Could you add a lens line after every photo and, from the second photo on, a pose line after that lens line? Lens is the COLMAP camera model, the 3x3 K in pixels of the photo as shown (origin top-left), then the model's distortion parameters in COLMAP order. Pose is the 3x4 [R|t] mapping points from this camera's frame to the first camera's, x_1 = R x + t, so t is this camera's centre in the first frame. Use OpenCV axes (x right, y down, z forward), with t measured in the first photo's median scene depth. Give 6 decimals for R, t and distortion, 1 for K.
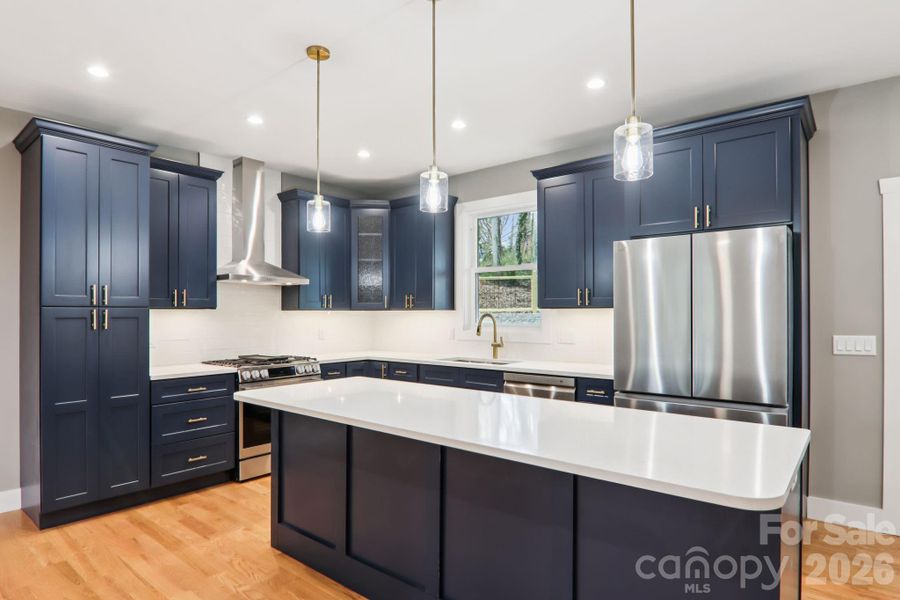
lens RADIAL K [[496.2, 0, 448.1], [0, 496.2, 305.0], [0, 0, 1]] dist [-0.016457, -0.004001]
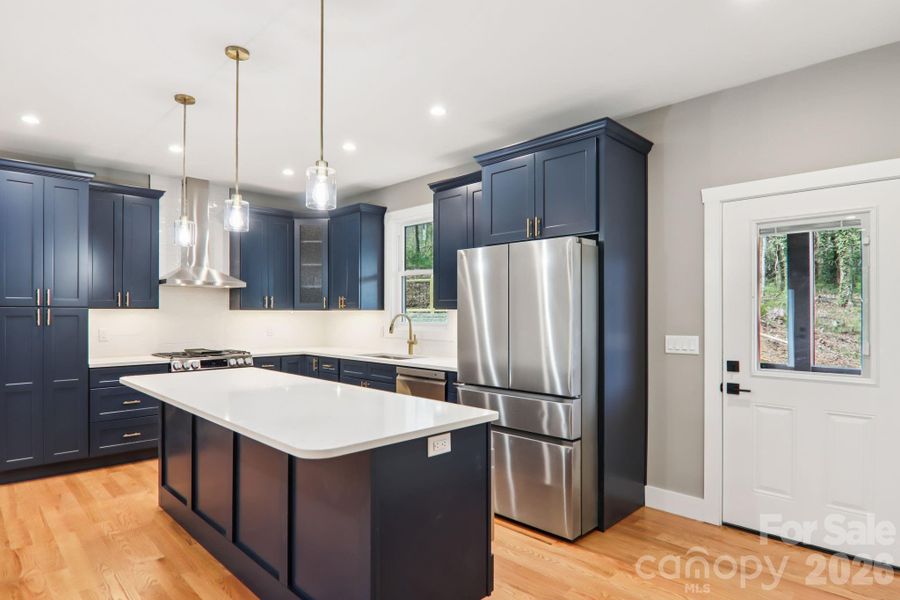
lens RADIAL K [[496.2, 0, 445.4], [0, 496.2, 301.9], [0, 0, 1]] dist [-0.016457, -0.004001]
pose [[0.995148, 0.001348, -0.098376, 0.379661], [-0.001825, 0.999987, -0.004752, -0.004509], [0.098368, 0.004909, 0.995138, -0.112190]]
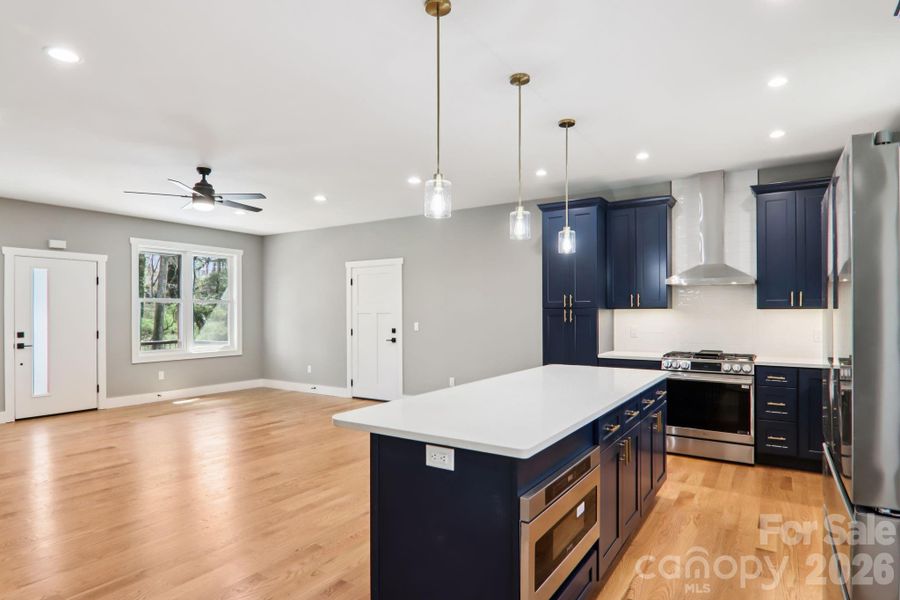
lens RADIAL K [[496.2, 0, 457.9], [0, 496.2, 316.5], [0, 0, 1]] dist [-0.016457, -0.004001]
pose [[0.107246, 0.011701, -0.994164, 0.826928], [0.014921, 0.999799, 0.013377, 0.003860], [0.994121, -0.016268, 0.107050, 0.416905]]
